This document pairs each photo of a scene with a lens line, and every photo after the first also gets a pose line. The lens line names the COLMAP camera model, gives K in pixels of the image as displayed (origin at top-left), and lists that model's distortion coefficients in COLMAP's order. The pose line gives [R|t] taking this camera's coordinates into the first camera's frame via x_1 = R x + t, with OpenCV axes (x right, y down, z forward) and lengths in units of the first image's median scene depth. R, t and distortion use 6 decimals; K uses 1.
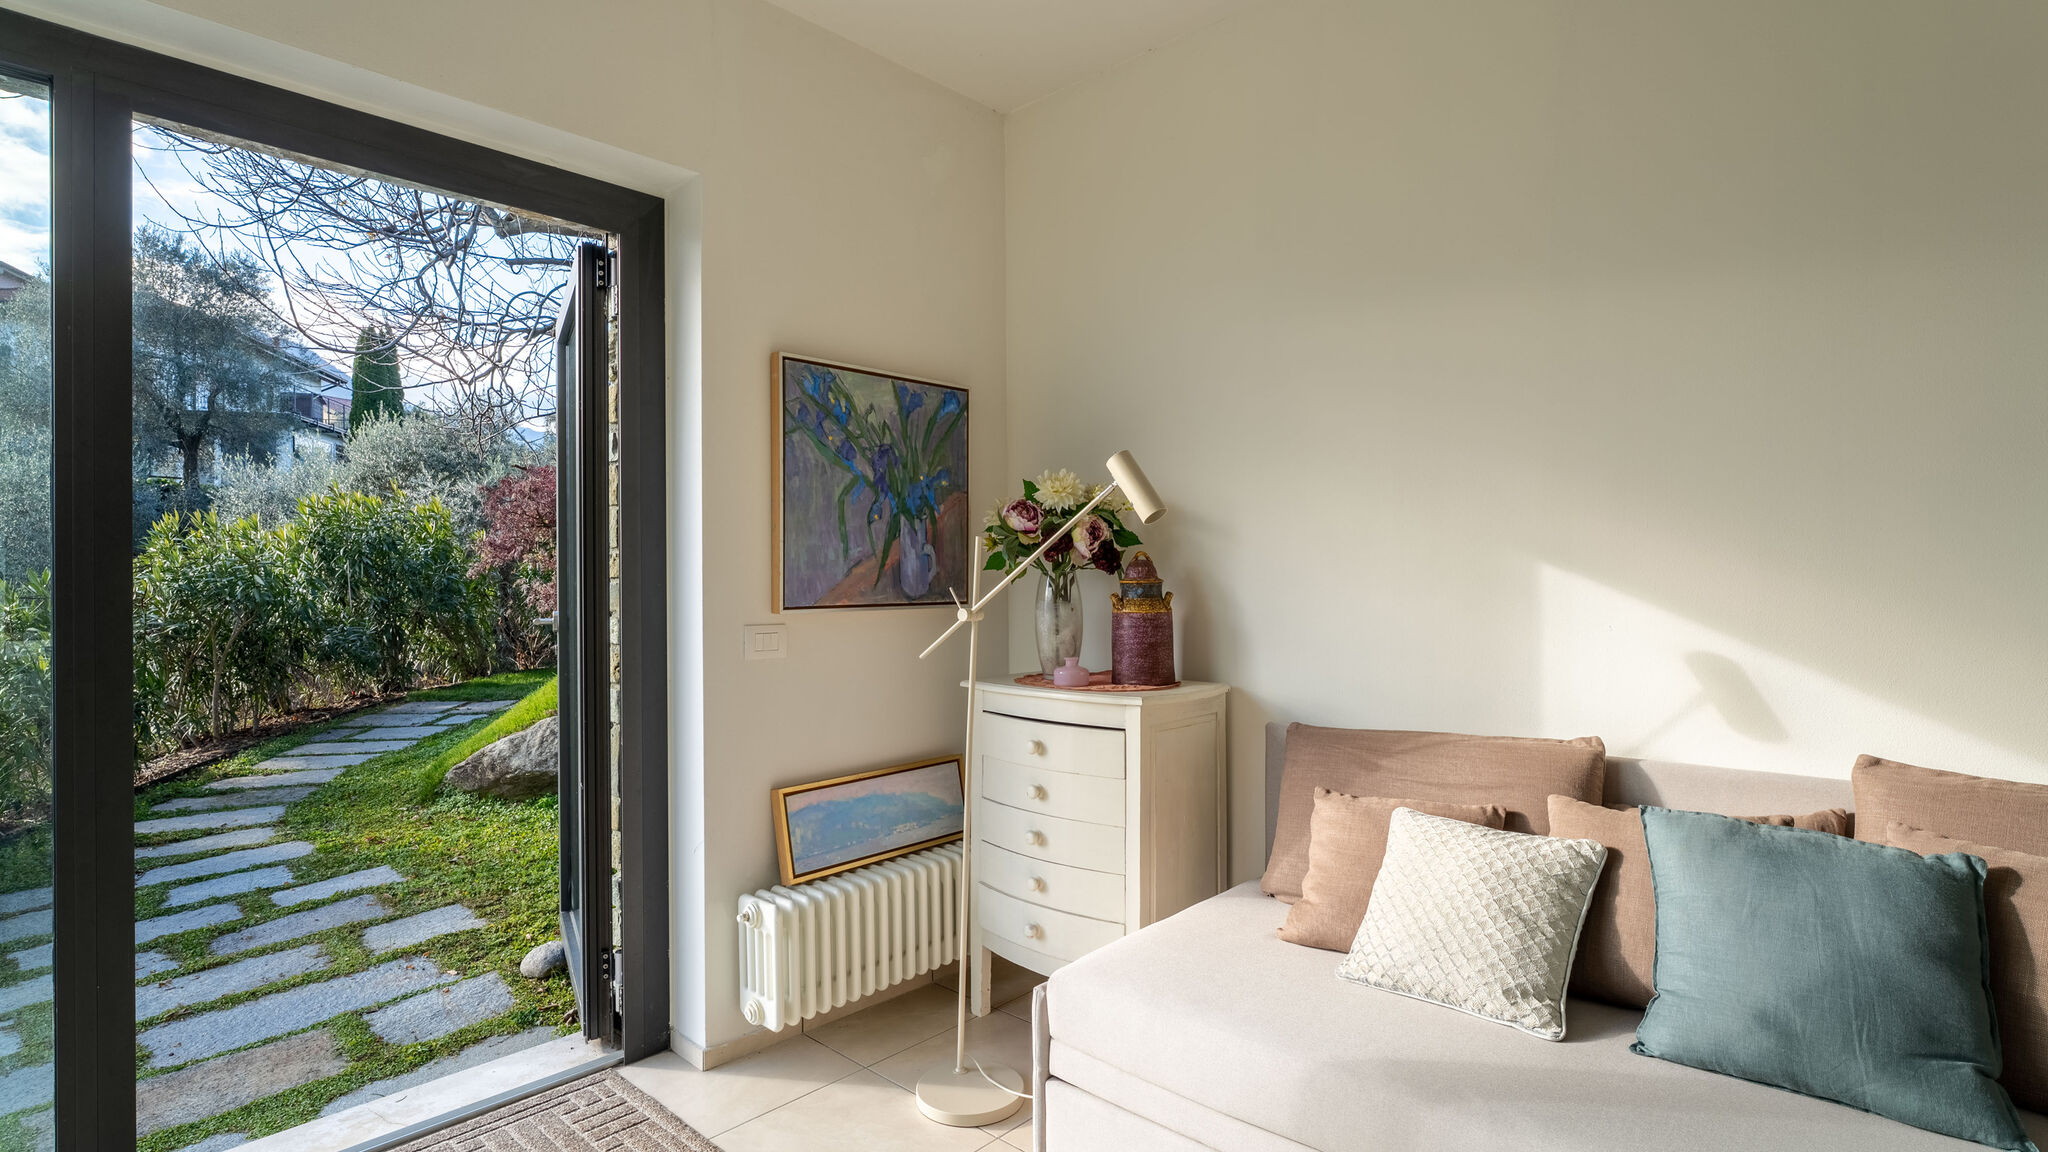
lens RADIAL K [[949.4, 0, 1056.2], [0, 949.4, 606.9], [0, 0, 1]] dist [-0.010568, 0.000661]
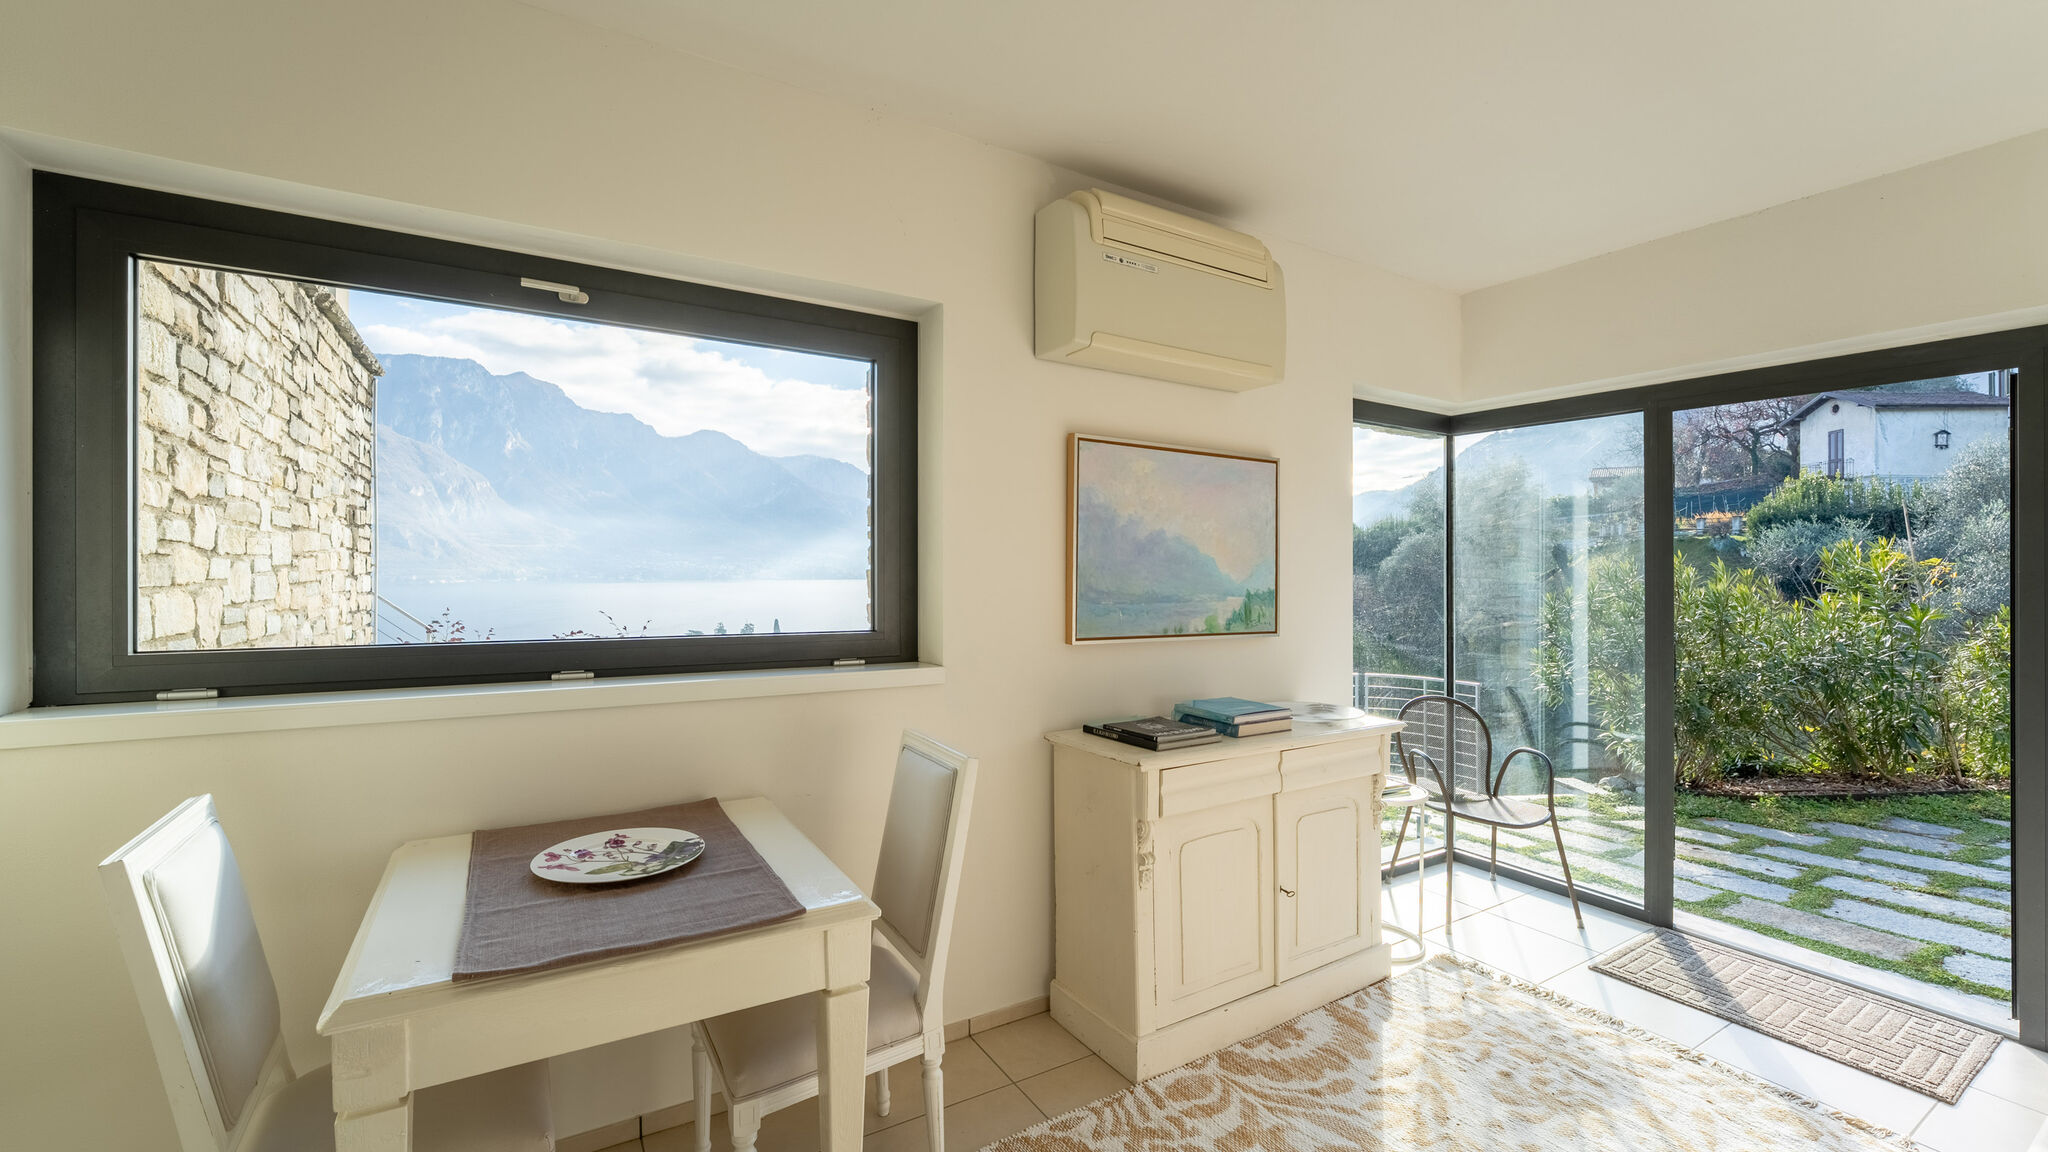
lens RADIAL K [[827.0, 0, 1020.9], [0, 827.0, 580.5], [0, 0, 1]] dist [-0.021612, 0.003831]
pose [[-0.306939, 0.016811, -0.951581, 0.852981], [-0.042936, 0.998581, 0.031490, -0.081237], [0.950760, 0.050522, -0.305781, 0.062862]]
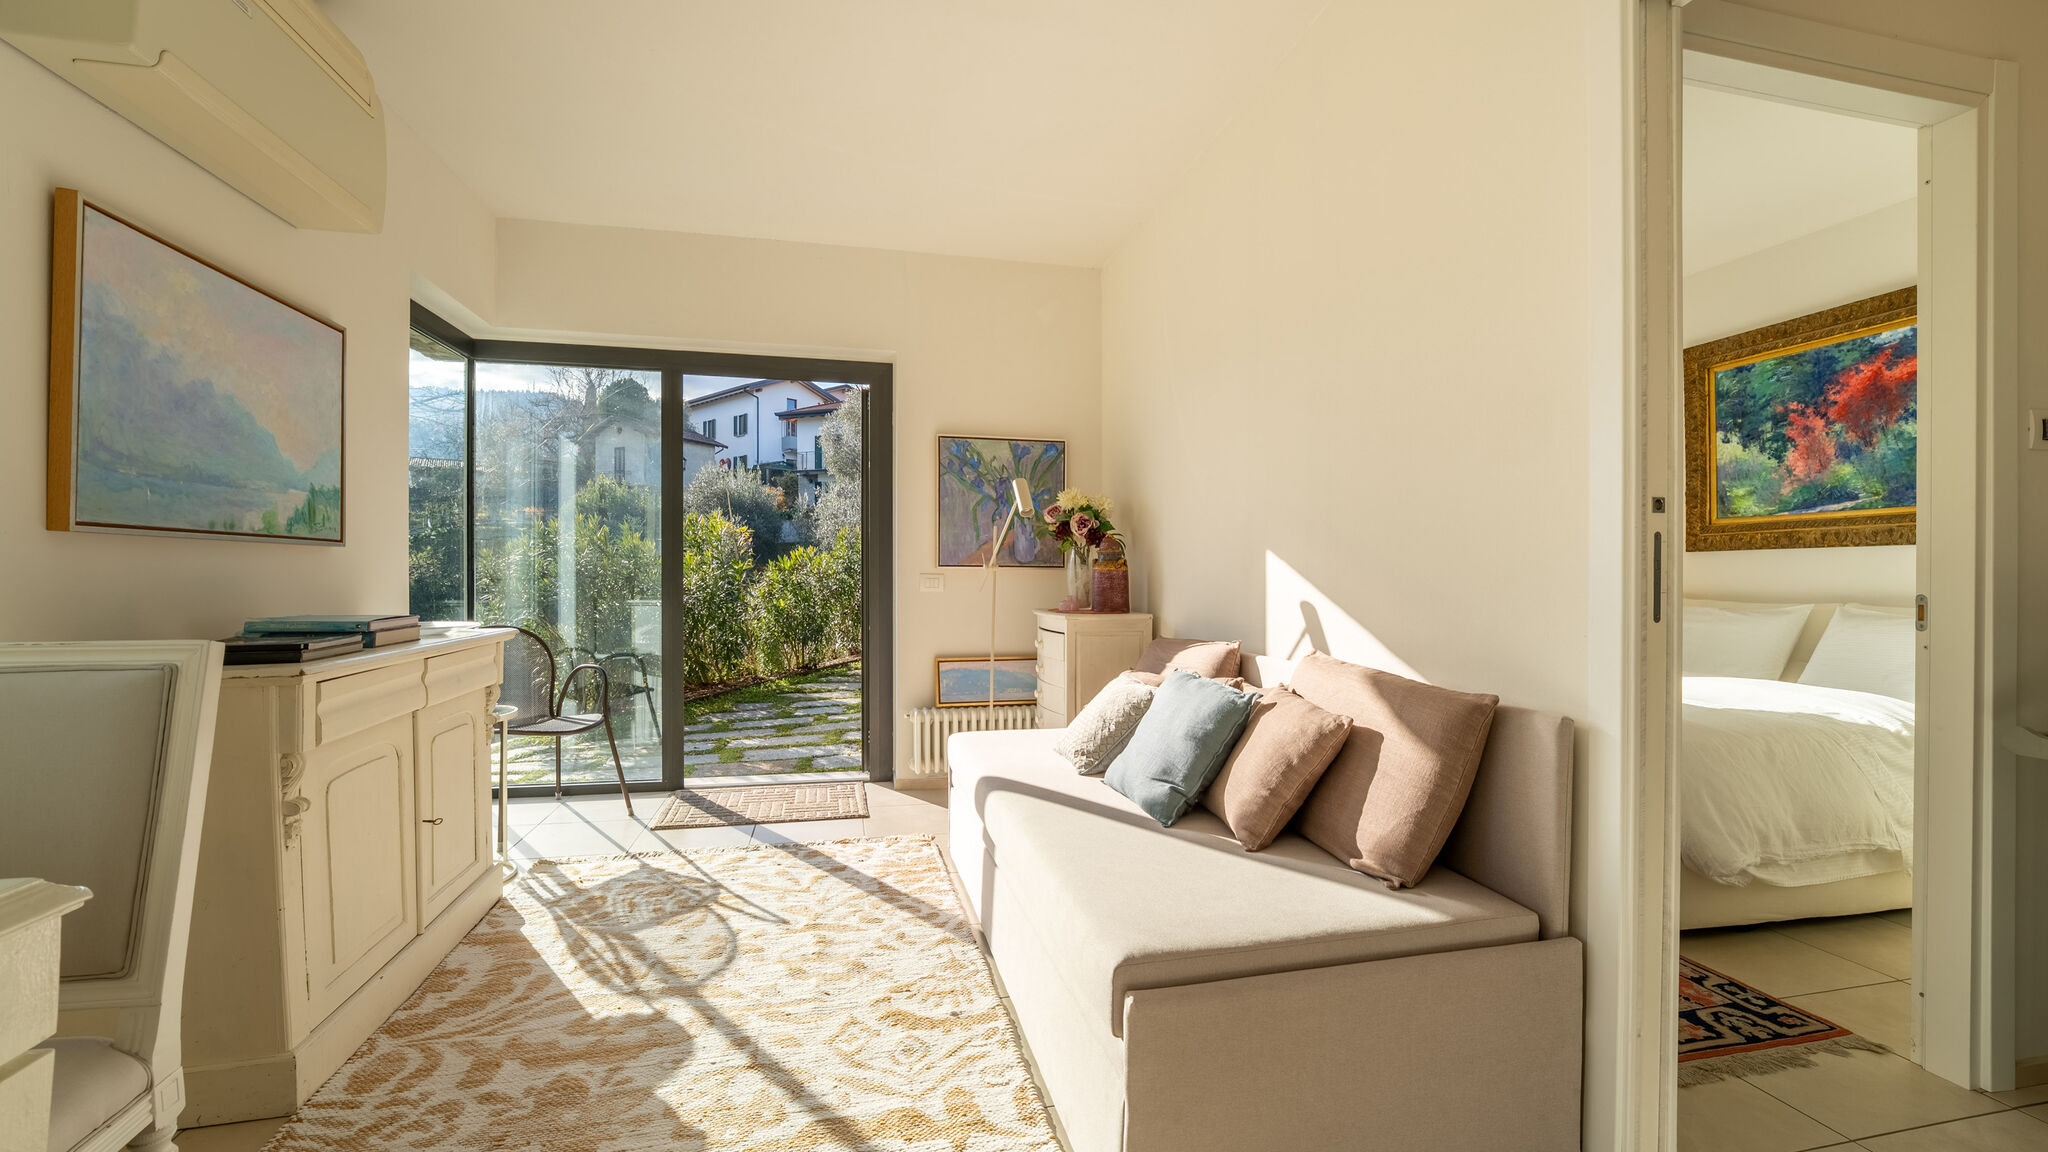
lens RADIAL K [[827.0, 0, 1026.4], [0, 827.0, 582.3], [0, 0, 1]] dist [-0.021612, 0.003831]
pose [[0.809096, 0.021258, -0.587292, 0.822997], [-0.035451, 0.999291, -0.012669, 0.050289], [0.586606, 0.031071, 0.809276, -0.258599]]
